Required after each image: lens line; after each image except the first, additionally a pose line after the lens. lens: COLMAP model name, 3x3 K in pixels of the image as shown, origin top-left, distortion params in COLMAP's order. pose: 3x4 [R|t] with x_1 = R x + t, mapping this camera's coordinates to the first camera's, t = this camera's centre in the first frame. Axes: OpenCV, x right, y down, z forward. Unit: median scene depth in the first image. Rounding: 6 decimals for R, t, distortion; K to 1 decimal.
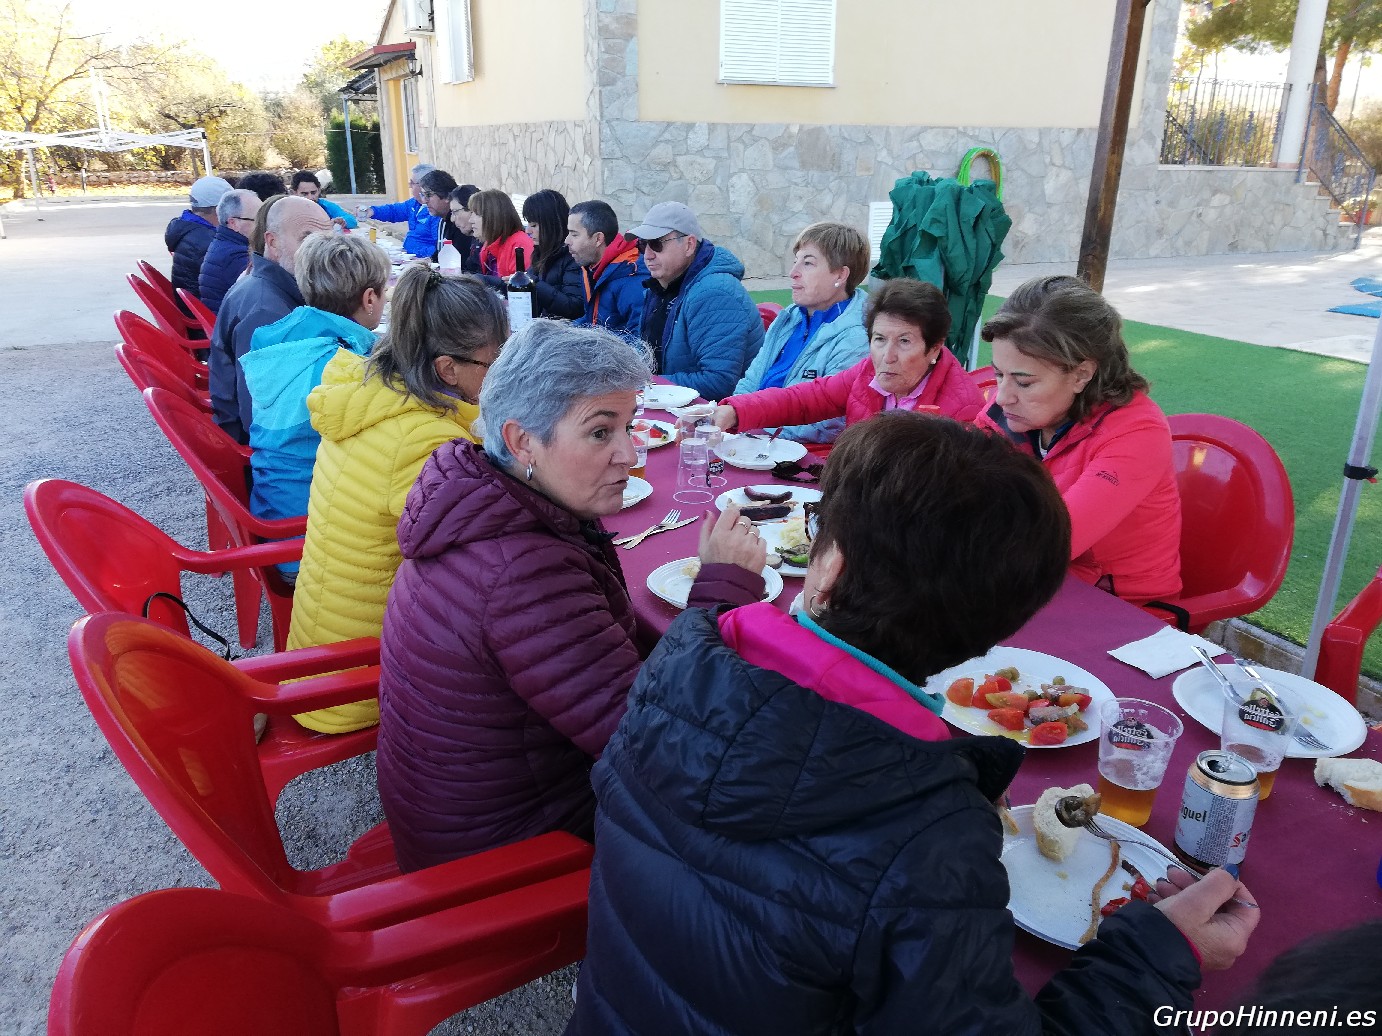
lens RADIAL K [[1039.2, 0, 699.5], [0, 1039.2, 520.2], [0, 0, 1]] dist [0.041982, -0.056695]
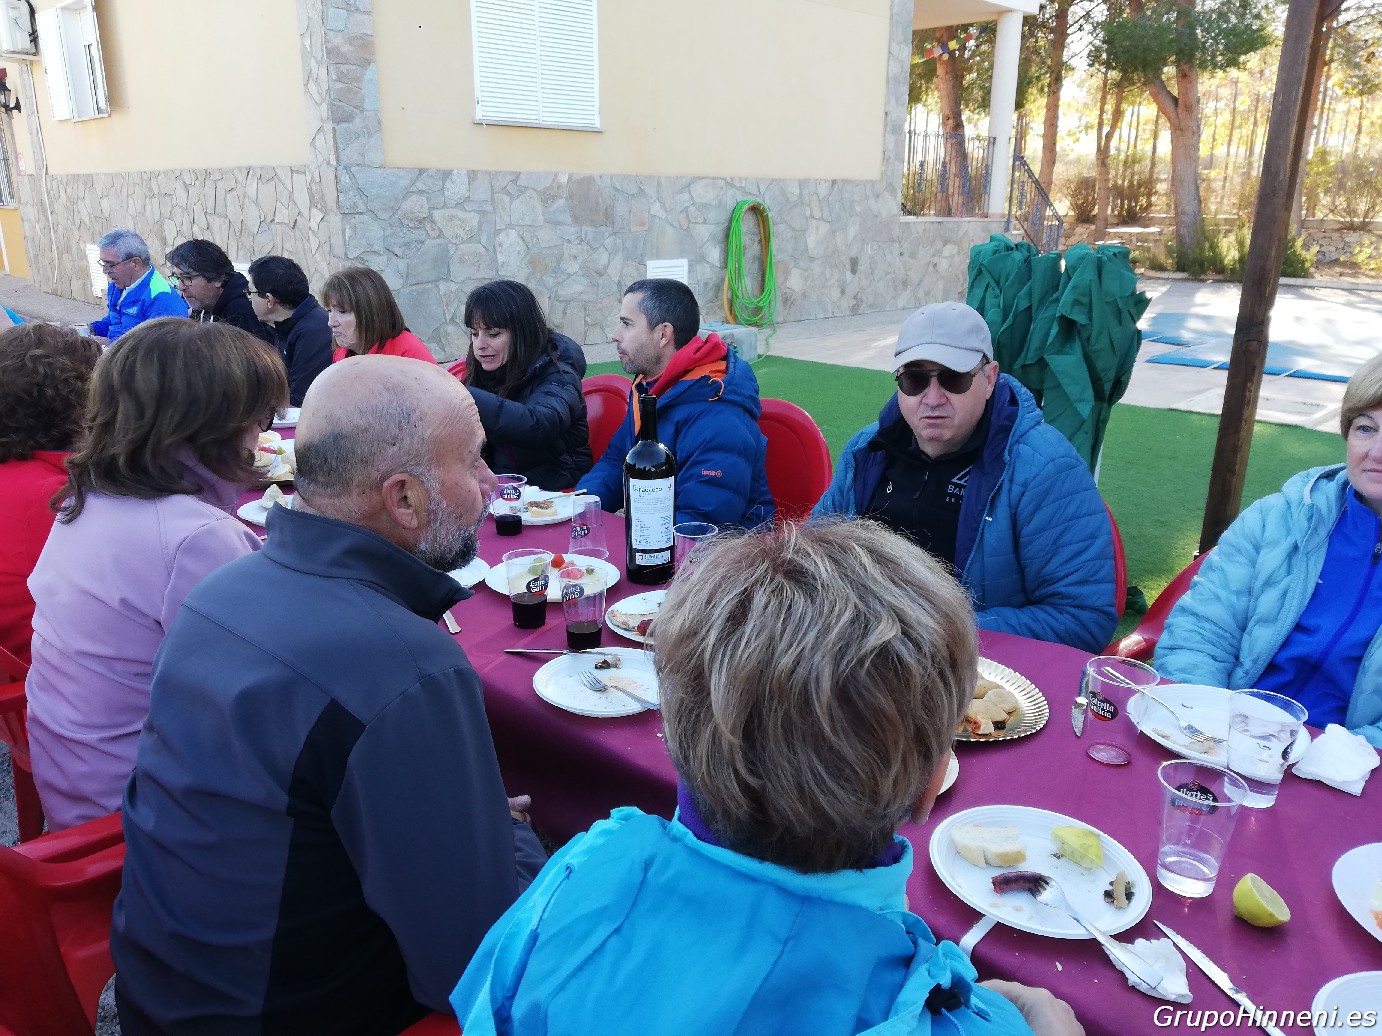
lens RADIAL K [[1039.2, 0, 688.2], [0, 1039.2, 515.9], [0, 0, 1]] dist [0.041982, -0.056695]
pose [[0.941747, -0.099665, 0.321215, -0.112395], [0.114587, 0.993023, -0.027838, -0.063069], [-0.316200, 0.063024, 0.946597, 0.171893]]
